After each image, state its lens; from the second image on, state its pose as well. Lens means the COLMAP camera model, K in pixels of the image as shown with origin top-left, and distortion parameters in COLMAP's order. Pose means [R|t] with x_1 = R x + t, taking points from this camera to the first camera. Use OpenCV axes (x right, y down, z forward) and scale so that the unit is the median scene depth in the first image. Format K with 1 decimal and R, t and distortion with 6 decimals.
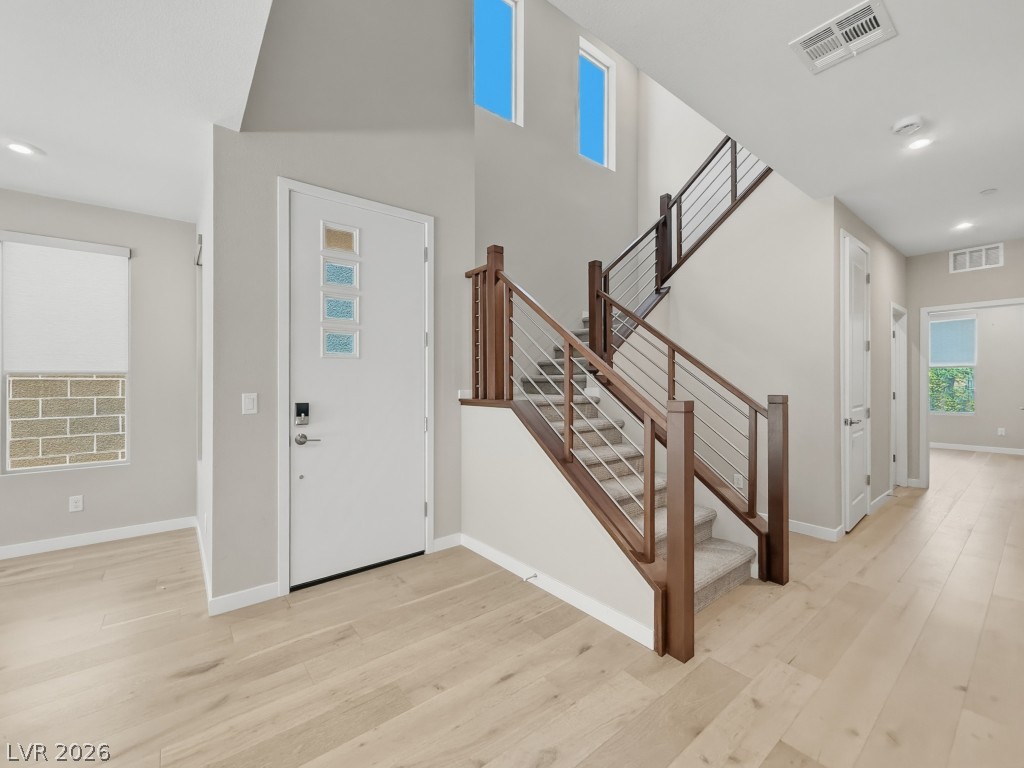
lens RADIAL K [[423.9, 0, 507.9], [0, 423.9, 385.2], [0, 0, 1]] dist [0.000314, 0.000131]
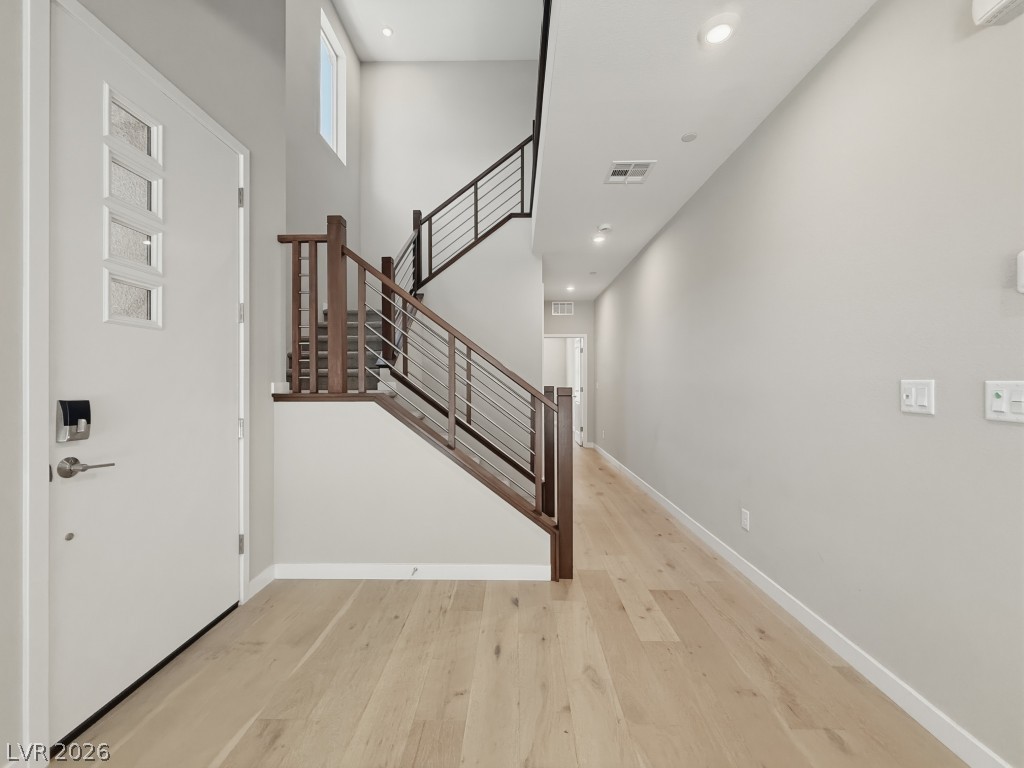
lens RADIAL K [[408.6, 0, 507.6], [0, 408.6, 384.4], [0, 0, 1]] dist [0.000140, 0.000049]
pose [[0.637246, 0.003134, 0.770654, -0.447933], [0.001975, 0.999982, -0.005699, 0.021530], [-0.770658, 0.005153, 0.637228, 0.194070]]
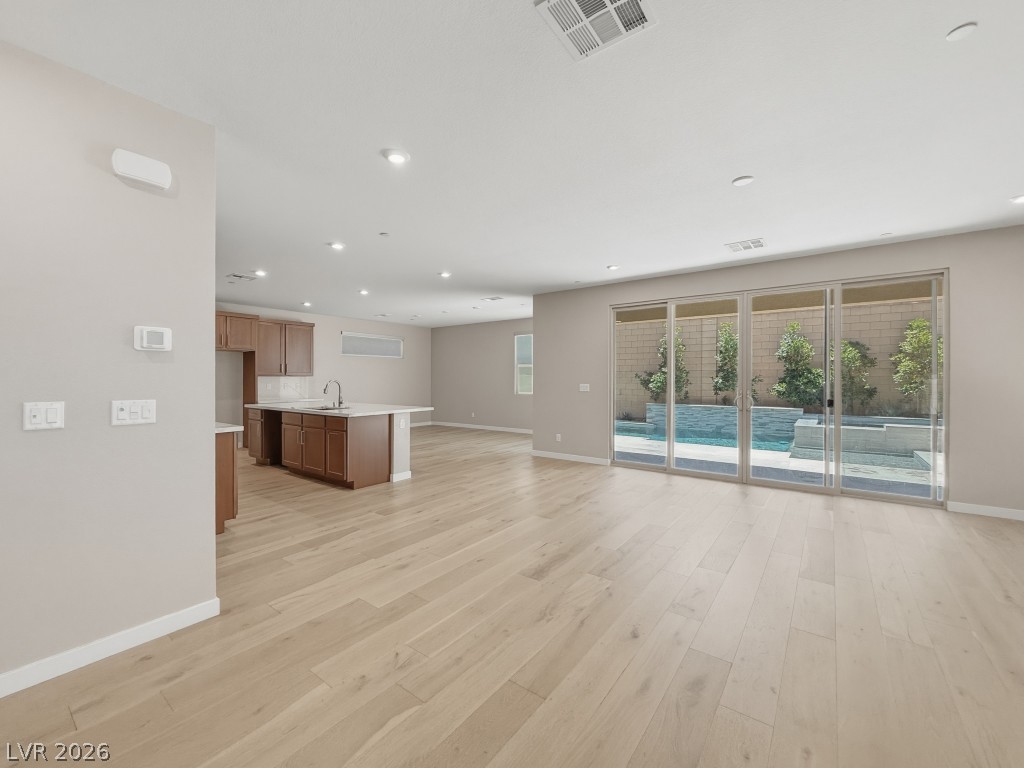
lens RADIAL K [[427.5, 0, 510.6], [0, 427.5, 368.9], [0, 0, 1]] dist [0.001313, 0.000368]
pose [[-0.967274, 0.004887, -0.253688, -0.269998], [0.008348, 0.999886, -0.012571, -0.019388], [0.253597, -0.014278, -0.967205, 0.884544]]
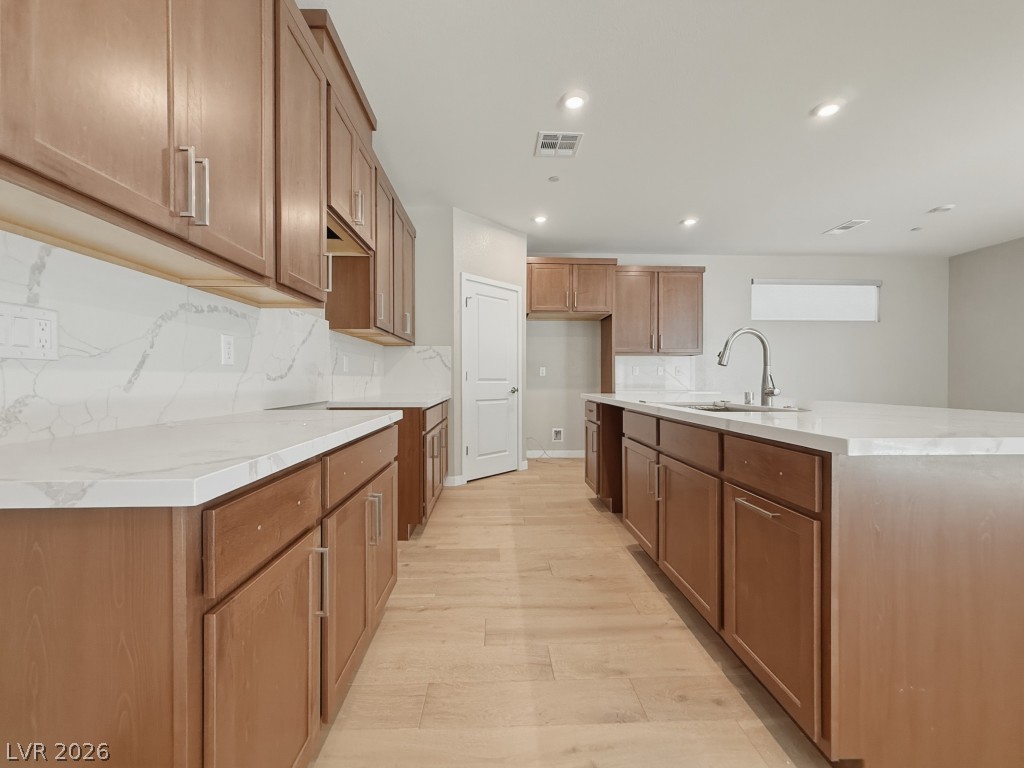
lens RADIAL K [[413.6, 0, 505.9], [0, 413.6, 383.0], [0, 0, 1]] dist [-0.001619, -0.000092]
pose [[-0.803469, 0.000854, 0.595346, -0.074753], [0.007912, 0.999926, 0.009243, 0.075479], [-0.595294, 0.012137, -0.803417, -0.400672]]
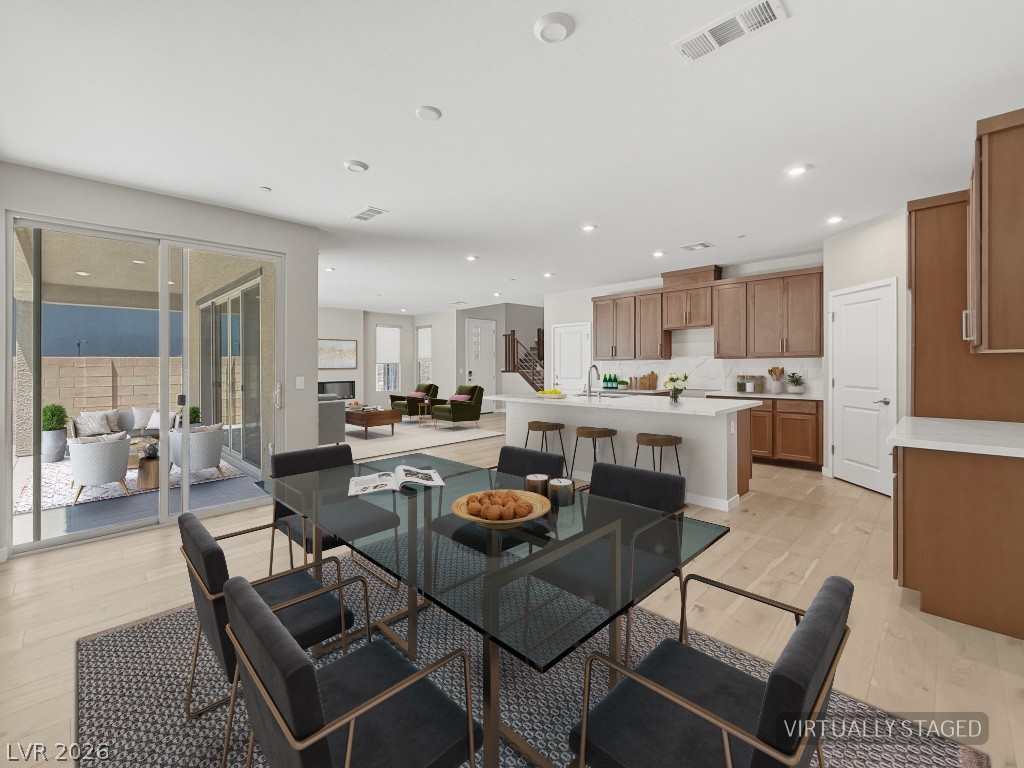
lens RADIAL K [[439.6, 0, 509.0], [0, 439.6, 366.2], [0, 0, 1]] dist [0.000750, 0.000110]
pose [[0.992709, -0.001189, 0.120532, -0.526063], [0.001745, 0.999988, -0.004511, 0.011326], [-0.120525, 0.004688, 0.992699, -2.818531]]
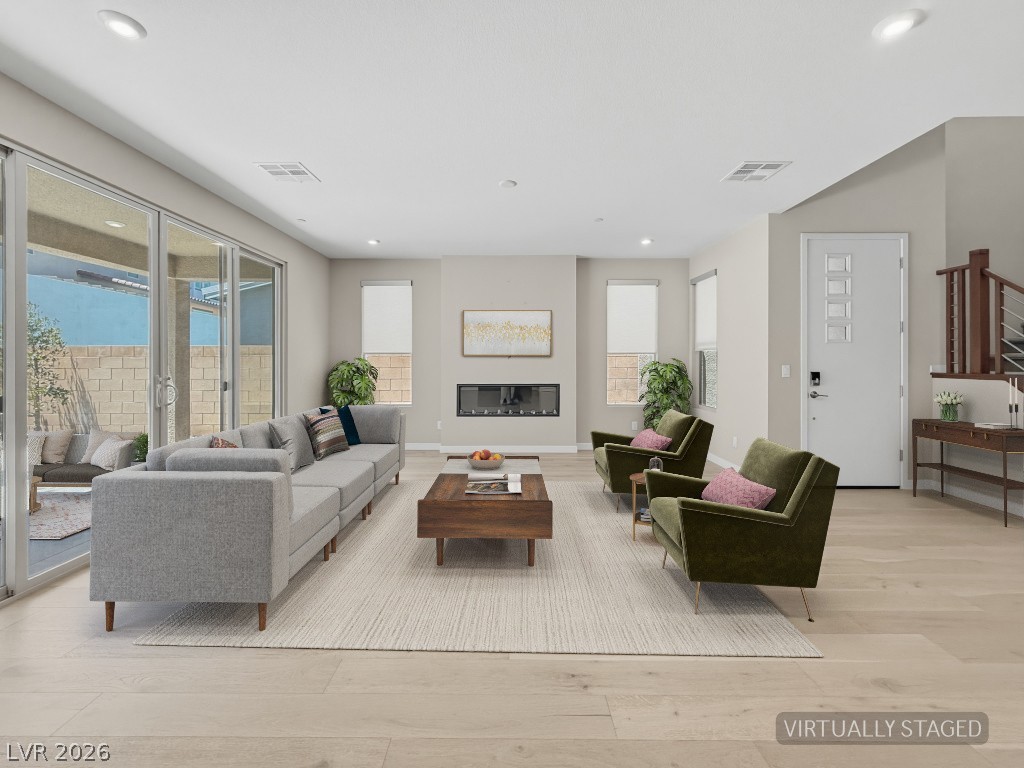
lens RADIAL K [[433.1, 0, 506.9], [0, 433.1, 357.3], [0, 0, 1]] dist [-0.000053, -0.000396]
pose [[0.779748, 0.001156, -0.626092, -0.309343], [-0.008272, 0.999930, -0.008456, 0.008851], [0.626038, 0.011773, 0.779703, -0.832950]]
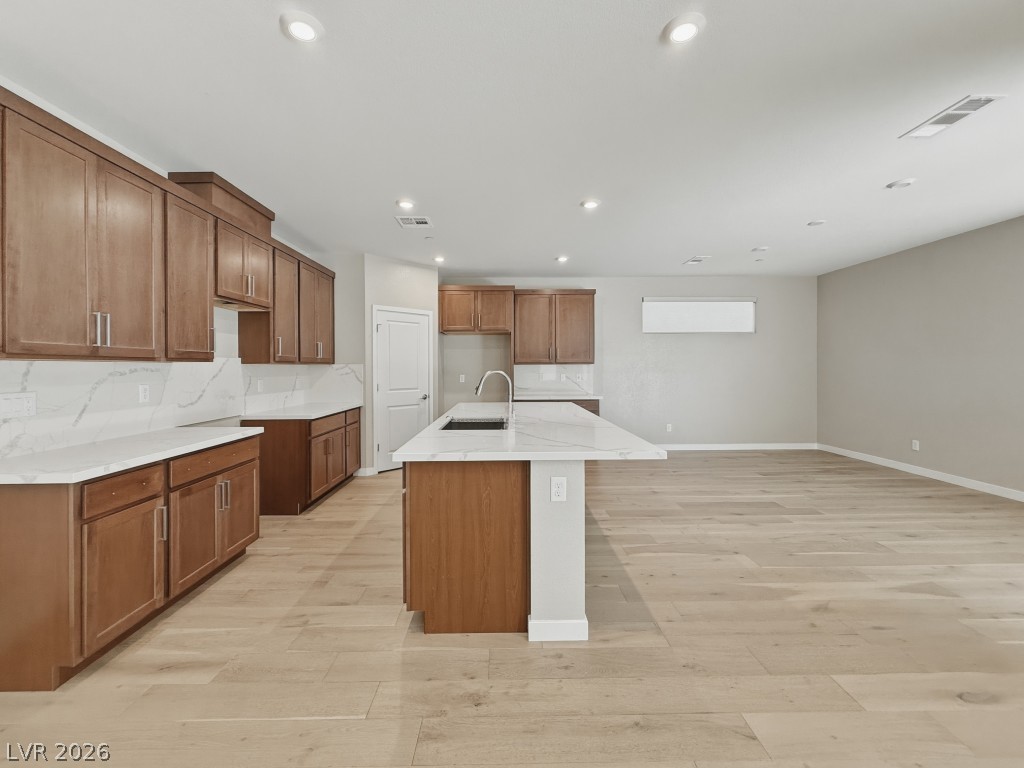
lens RADIAL K [[421.1, 0, 505.9], [0, 421.1, 369.4], [0, 0, 1]] dist [-0.000151, 0.000156]
pose [[-0.787464, 0.008048, 0.616308, -0.623389], [0.014501, 0.999880, 0.005472, -0.009378], [-0.616190, 0.013246, -0.787486, -0.384062]]
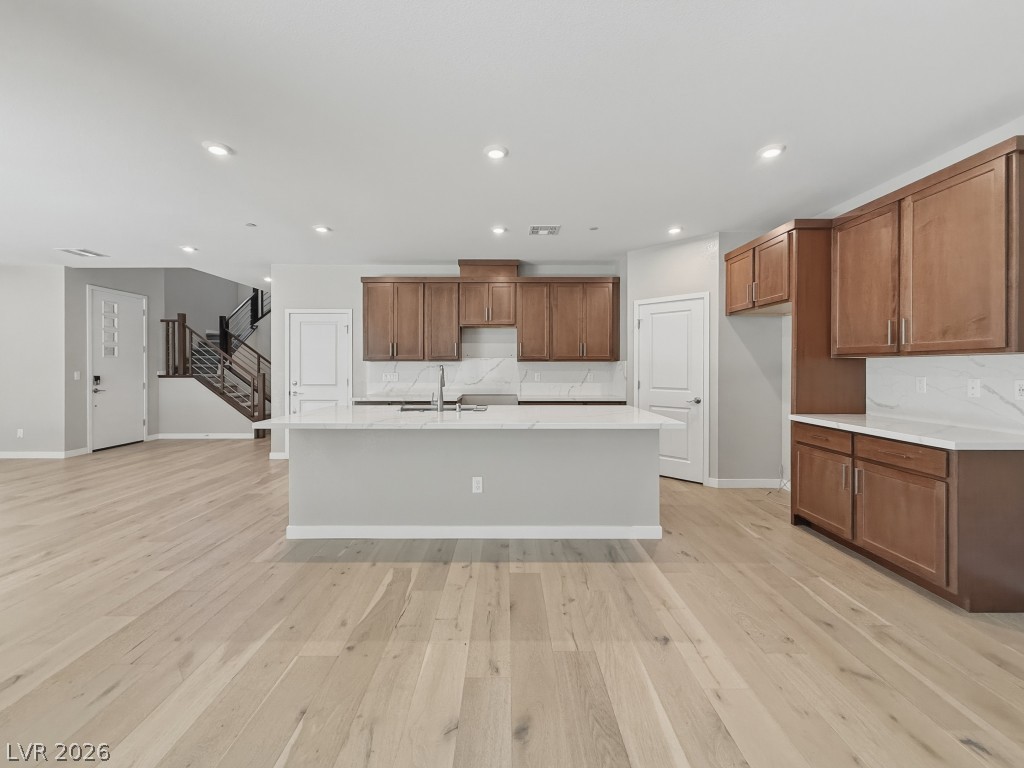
lens RADIAL K [[420.5, 0, 508.4], [0, 420.5, 373.3], [0, 0, 1]] dist [-0.001754, -0.000151]
pose [[0.615979, -0.001672, 0.787761, -0.780706], [-0.000405, 0.999997, 0.002439, 0.017387], [-0.787763, -0.001822, 0.615976, -1.998851]]
